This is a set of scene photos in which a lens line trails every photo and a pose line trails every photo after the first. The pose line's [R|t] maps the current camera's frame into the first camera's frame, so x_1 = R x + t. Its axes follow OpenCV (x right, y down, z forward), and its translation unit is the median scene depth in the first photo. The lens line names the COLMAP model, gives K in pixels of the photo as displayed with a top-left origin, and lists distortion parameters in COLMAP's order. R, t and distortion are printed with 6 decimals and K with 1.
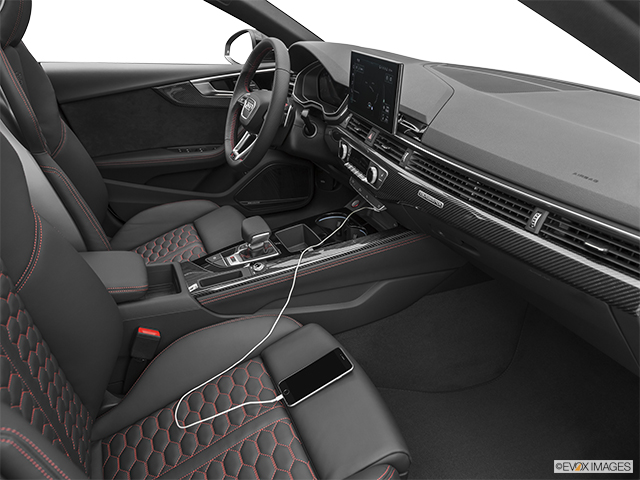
lens RADIAL K [[478.0, 0, 320.0], [0, 478.0, 240.0], [0, 0, 1]] dist [-0.001841, -0.000202]
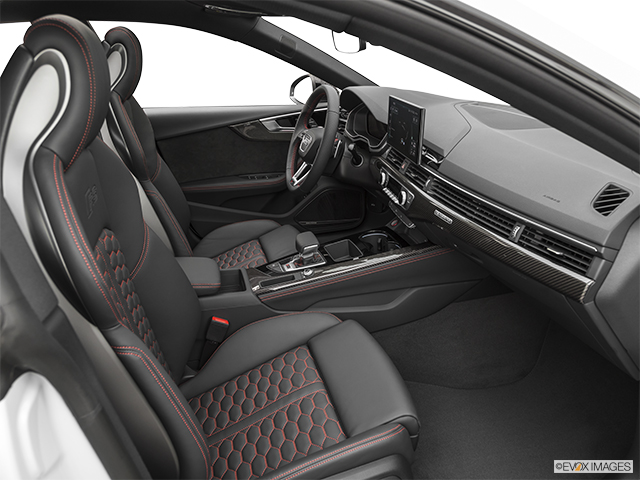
lens RADIAL K [[478.0, 0, 320.0], [0, 478.0, 240.0], [0, 0, 1]] dist [-0.001841, -0.000202]
pose [[0.990402, 0.015562, -0.137339, 0.064296], [-0.022803, 0.998422, -0.051309, 0.033387], [0.136324, 0.053949, 0.989194, -0.197313]]
